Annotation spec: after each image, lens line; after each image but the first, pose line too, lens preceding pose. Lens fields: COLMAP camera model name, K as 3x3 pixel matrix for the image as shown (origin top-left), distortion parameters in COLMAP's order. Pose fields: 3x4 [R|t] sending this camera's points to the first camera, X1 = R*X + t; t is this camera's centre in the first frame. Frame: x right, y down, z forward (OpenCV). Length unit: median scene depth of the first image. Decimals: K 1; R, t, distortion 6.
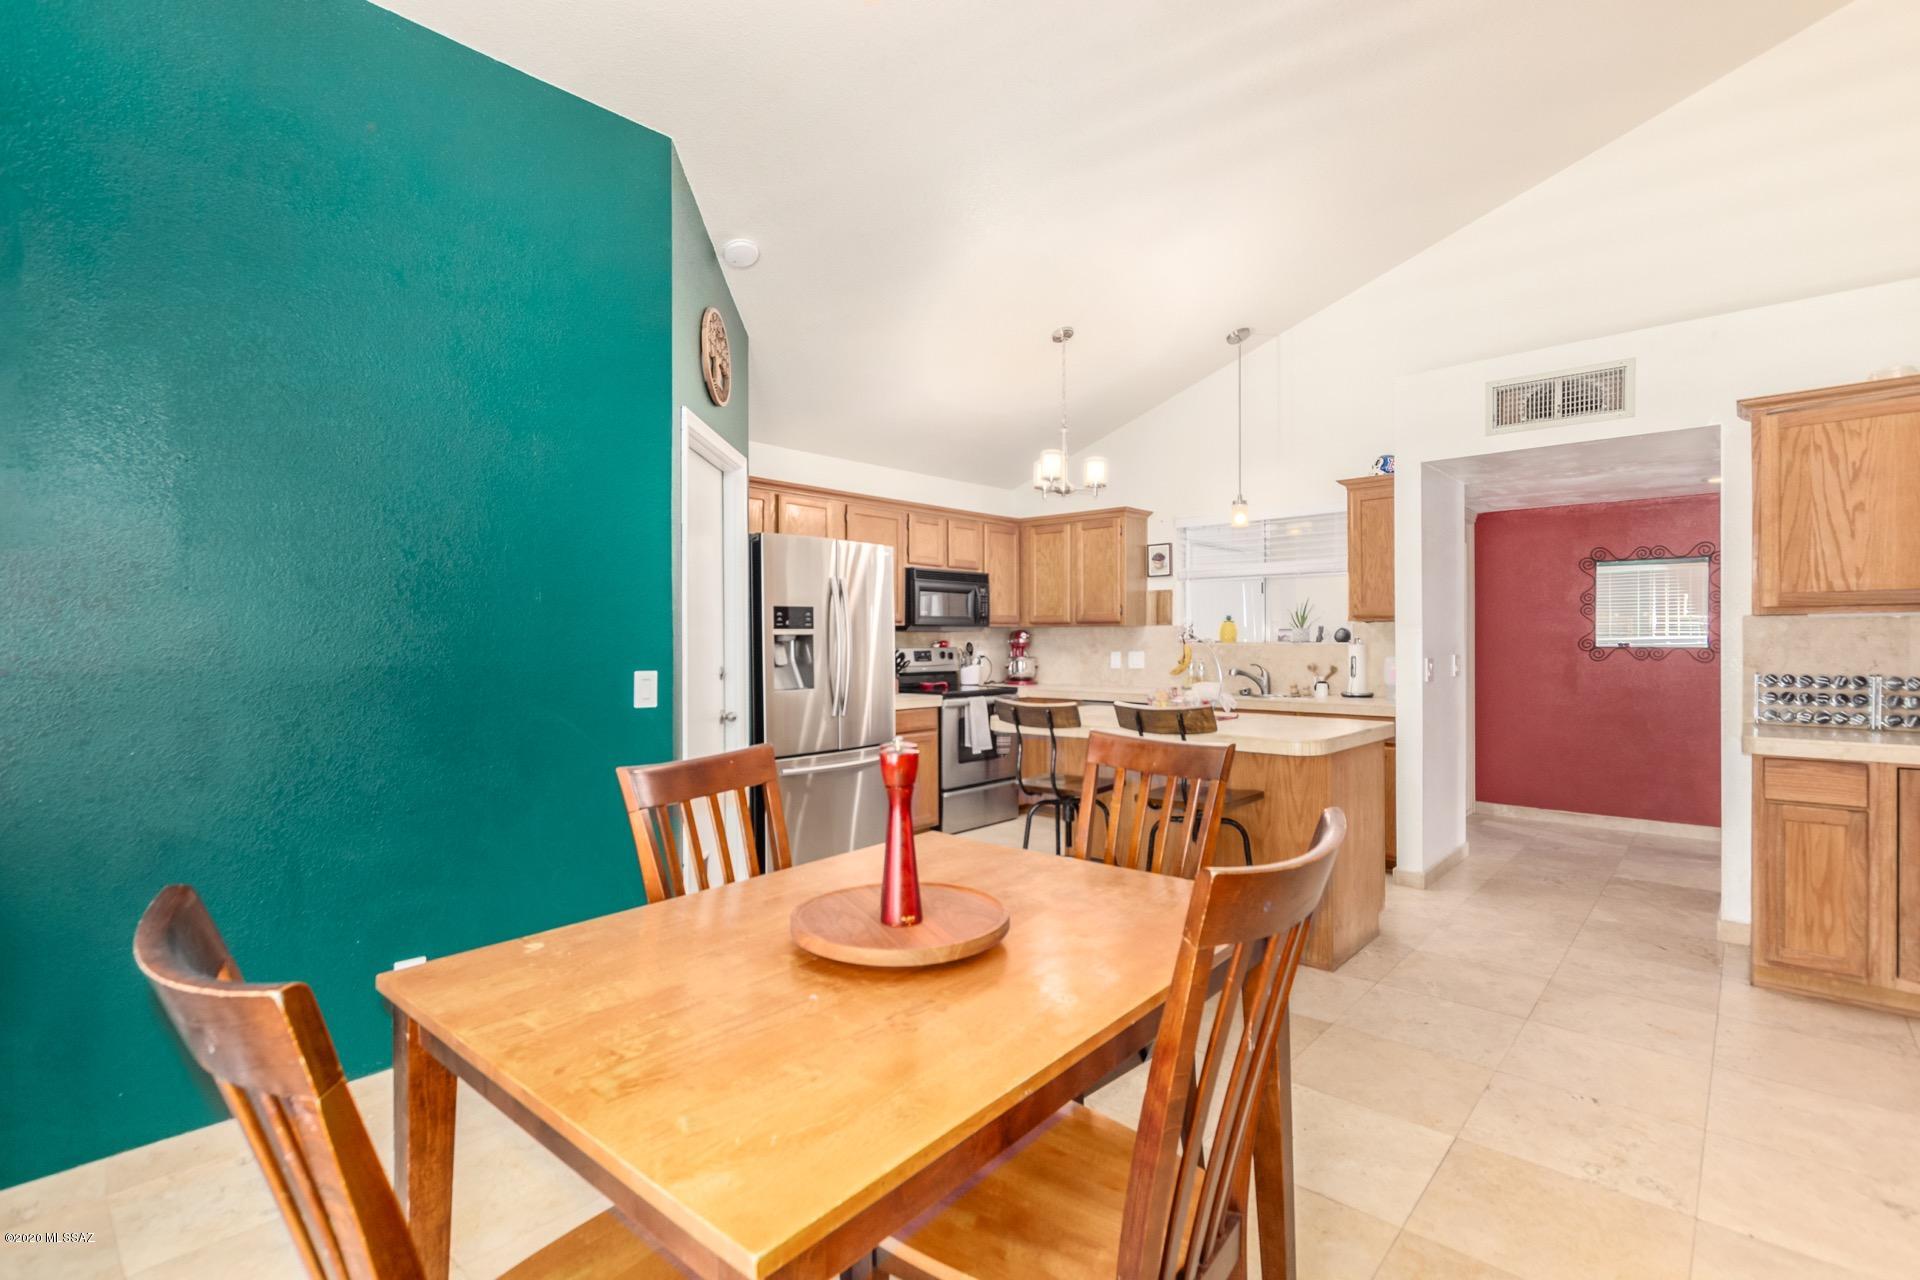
lens RADIAL K [[886.2, 0, 960.0], [0, 886.2, 640.0], [0, 0, 1]] dist [-0.001828, 0.000798]
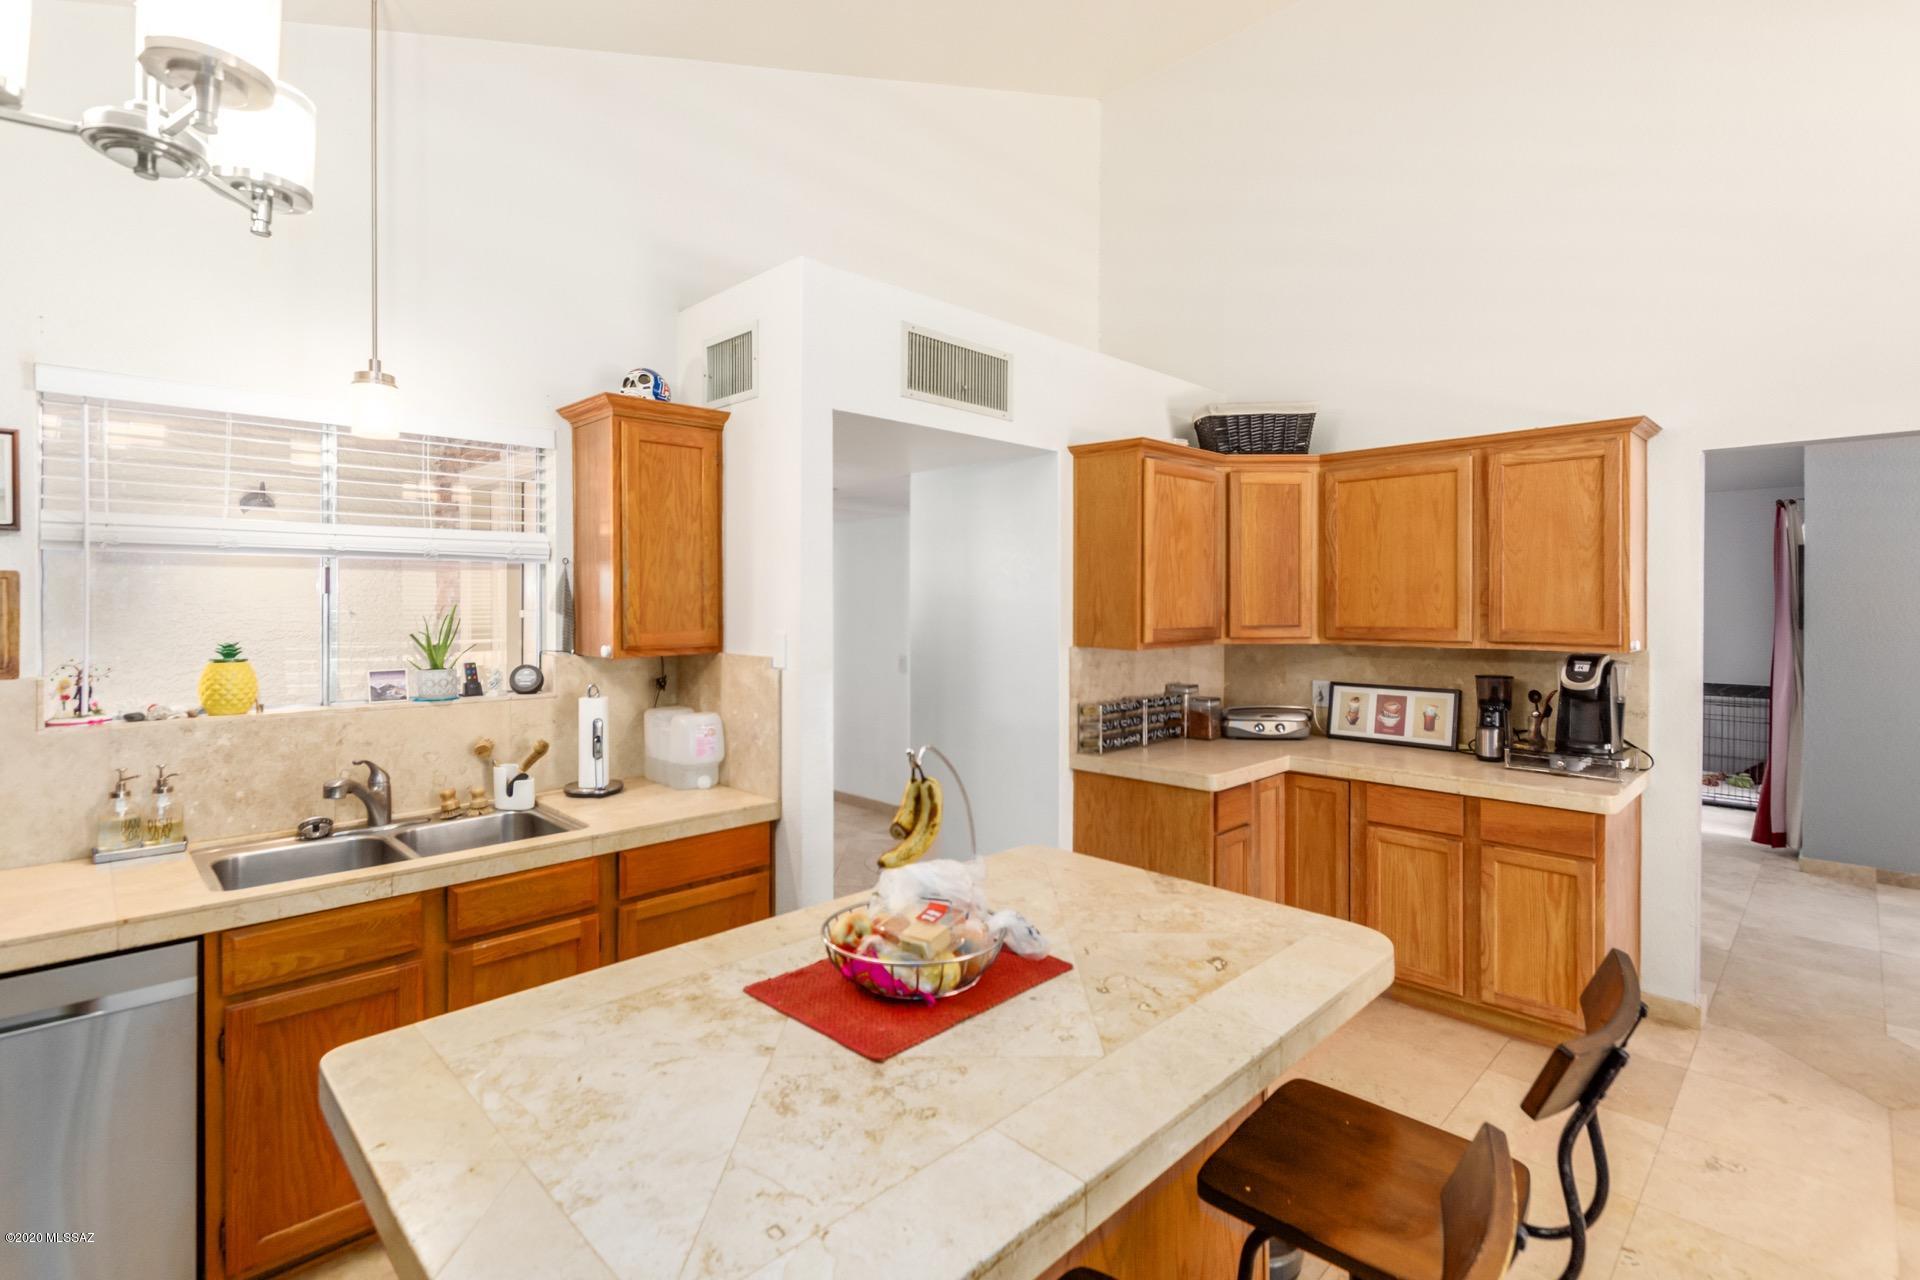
lens RADIAL K [[888.1, 0, 955.7], [0, 888.1, 605.6], [0, 0, 1]] dist [0.002470, -0.000340]
pose [[0.058676, 0.001102, 0.998276, -0.076253], [0.001840, 0.999998, -0.001212, -0.044083], [-0.998275, 0.001908, 0.058674, 0.648502]]
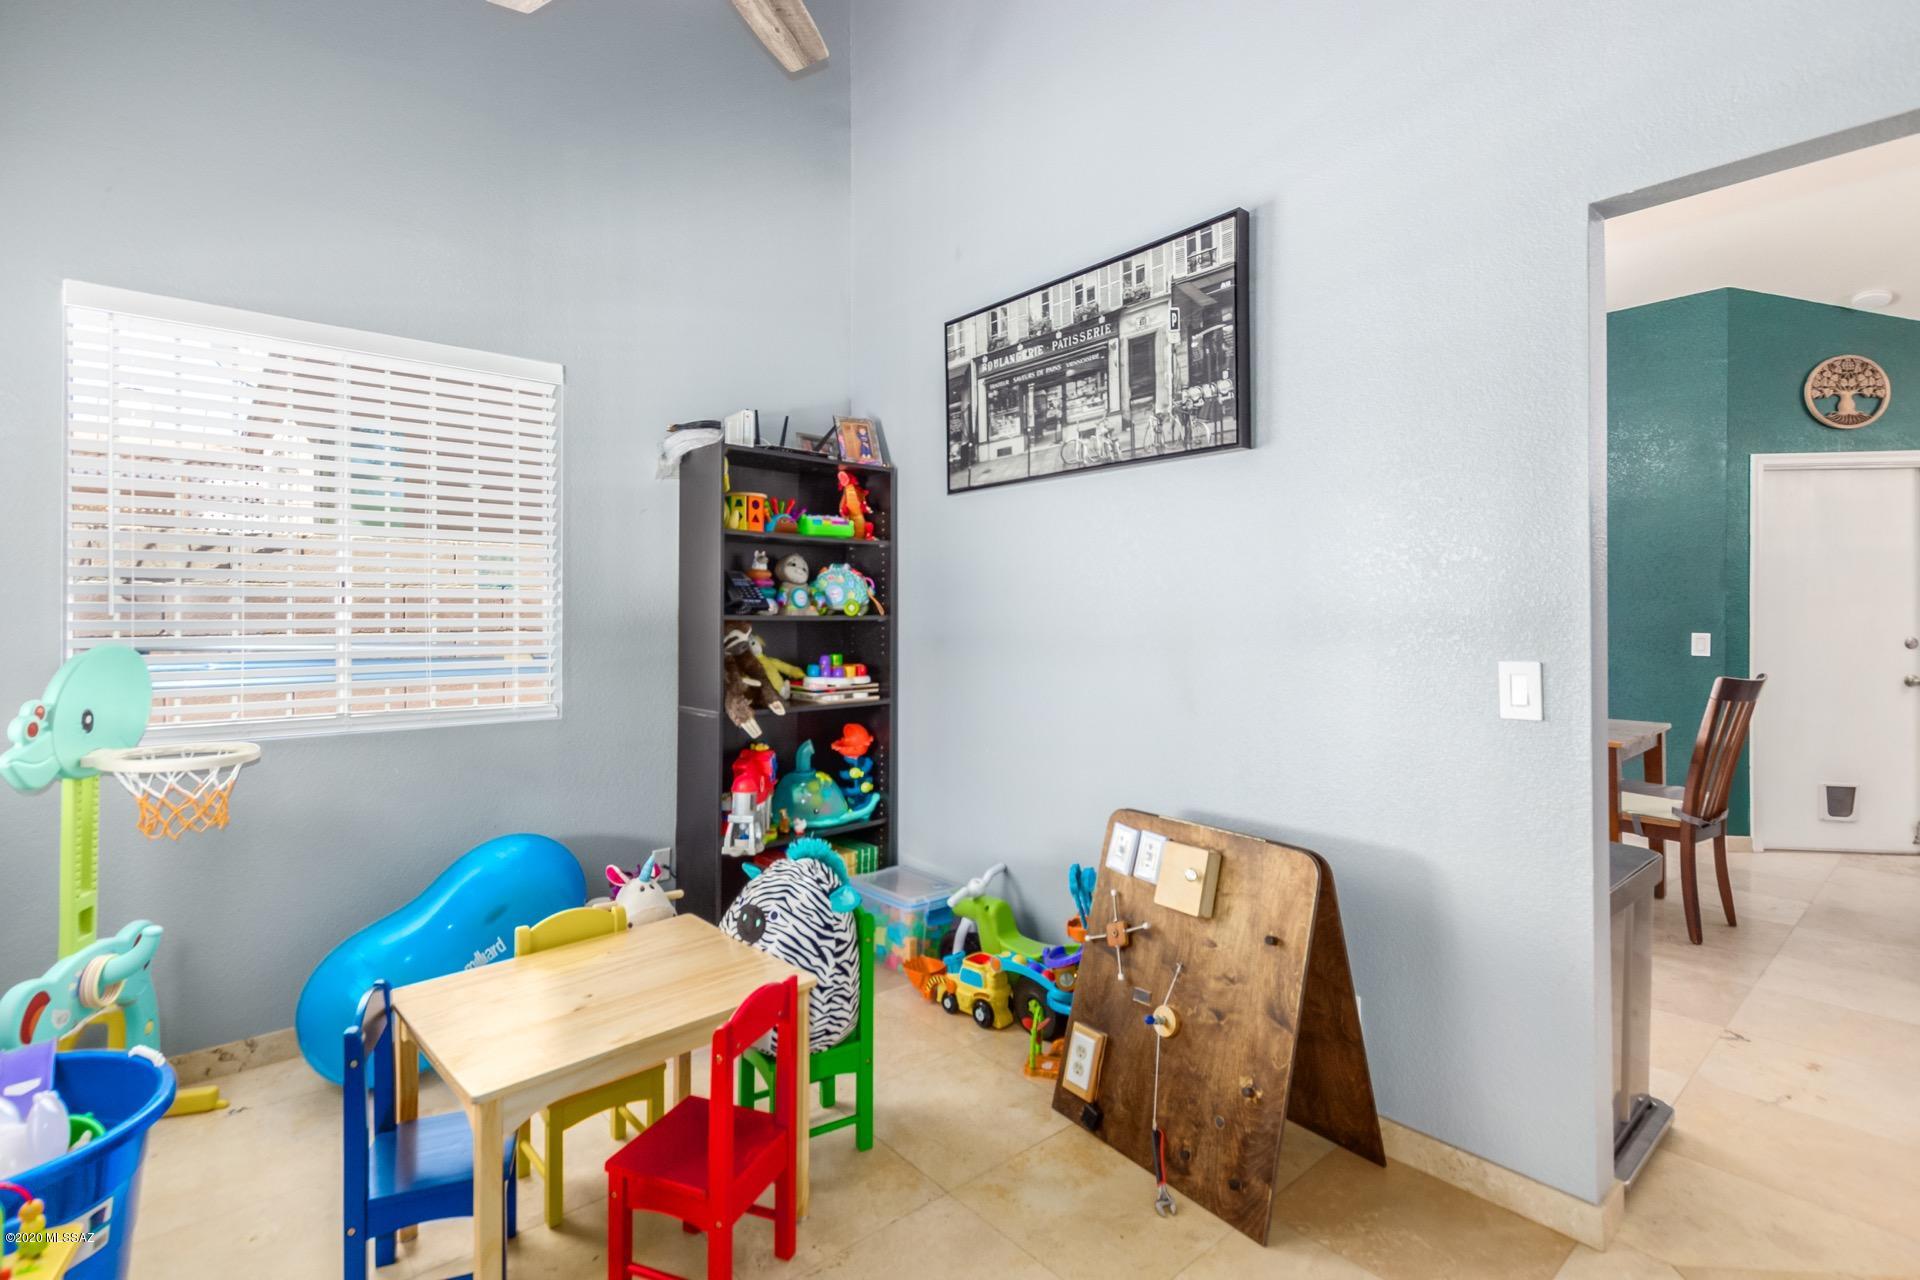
lens RADIAL K [[893.2, 0, 966.7], [0, 893.2, 617.3], [0, 0, 1]] dist [0.004404, -0.003352]
pose [[-0.138959, 0.005423, -0.990283, 0.720600], [-0.001813, 0.999982, 0.005731, -0.000225], [0.990297, 0.002592, -0.138946, -0.046191]]
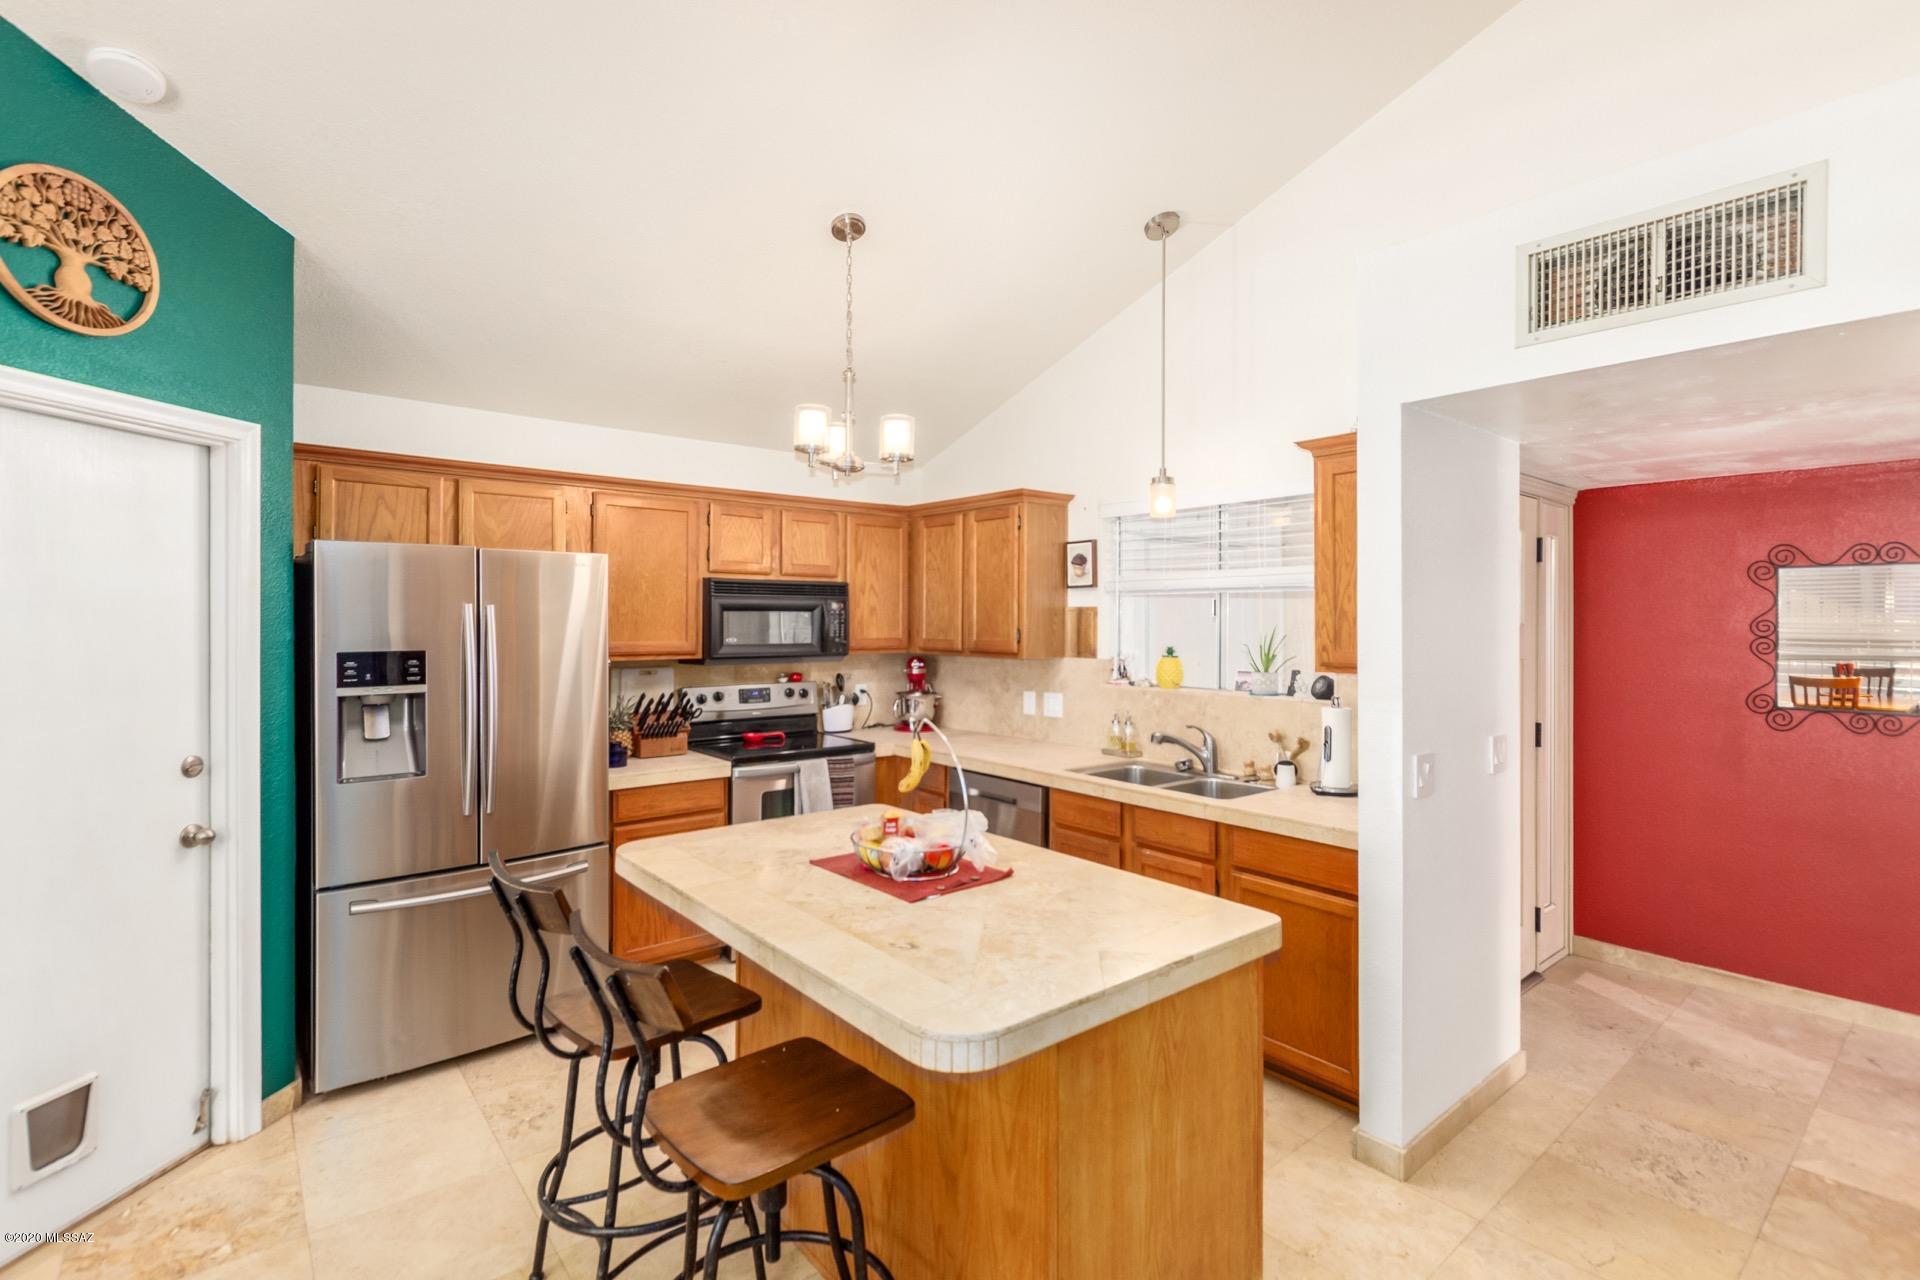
lens RADIAL K [[893.2, 0, 966.7], [0, 893.2, 617.3], [0, 0, 1]] dist [0.004404, -0.003352]
pose [[0.989899, 0.005552, -0.141662, 0.245324], [-0.006155, 0.999974, -0.003818, -0.046798], [0.141637, 0.004651, 0.989908, 0.302379]]
